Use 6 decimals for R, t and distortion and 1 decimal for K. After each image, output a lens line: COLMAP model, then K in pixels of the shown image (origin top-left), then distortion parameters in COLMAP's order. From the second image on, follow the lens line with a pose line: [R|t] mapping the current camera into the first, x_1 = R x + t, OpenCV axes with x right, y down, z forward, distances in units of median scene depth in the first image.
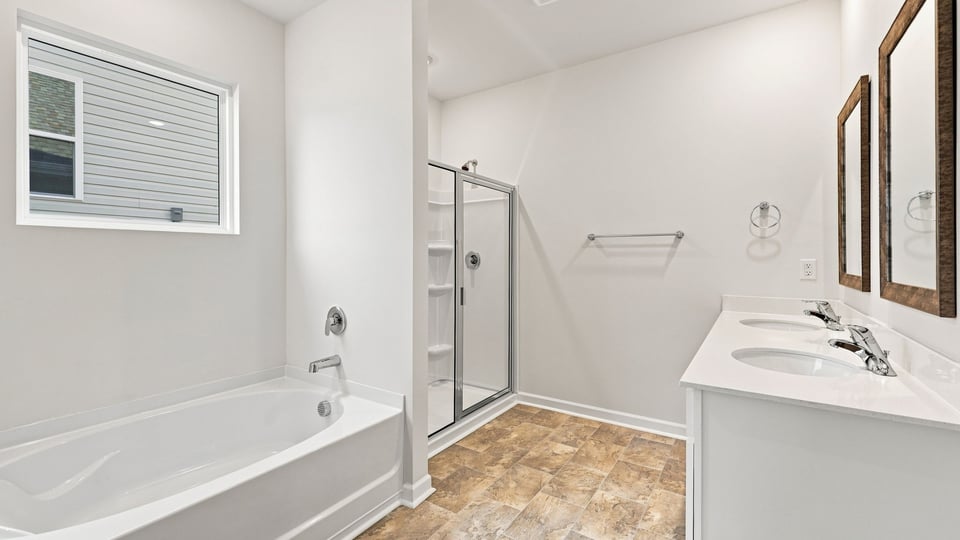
lens RADIAL K [[408.8, 0, 477.6], [0, 408.8, 263.8], [0, 0, 1]] dist [0.010309, -0.000517]
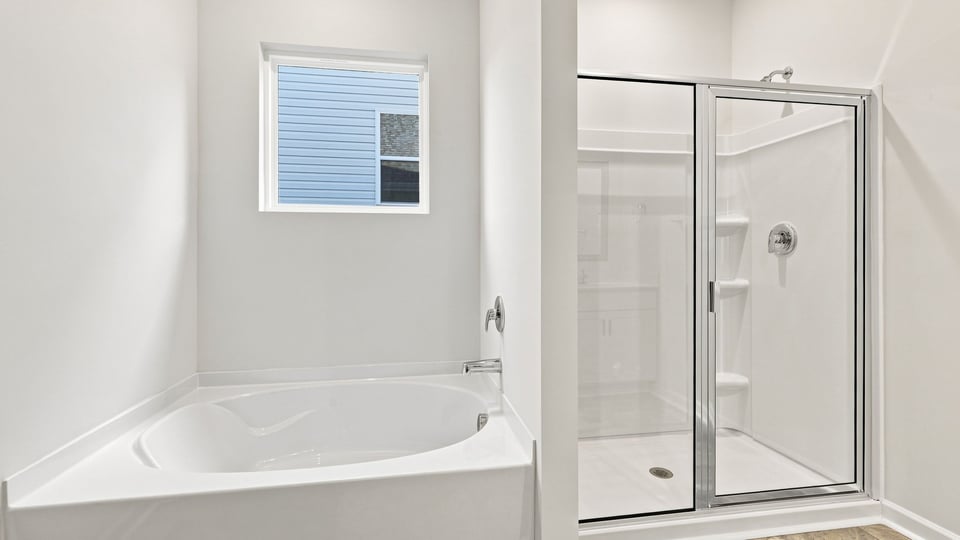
lens RADIAL K [[419.1, 0, 472.0], [0, 419.1, 257.0], [0, 0, 1]] dist [0.004585, 0.000828]
pose [[0.683843, -0.004543, -0.729615, 0.170314], [-0.006537, 0.999902, -0.012353, 0.036681], [0.729600, 0.013218, 0.683746, 0.359105]]
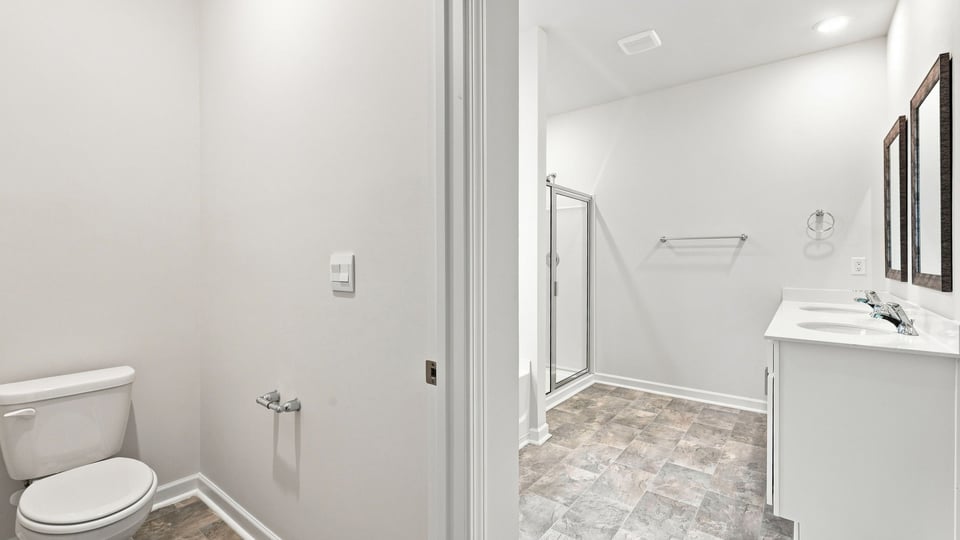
lens RADIAL K [[408.8, 0, 483.3], [0, 408.8, 263.8], [0, 0, 1]] dist [0.010309, -0.000517]
pose [[0.997488, 0.000825, -0.070828, -0.172936], [-0.001004, 0.999996, -0.002491, 0.009510], [0.070826, 0.002556, 0.997485, -0.234865]]
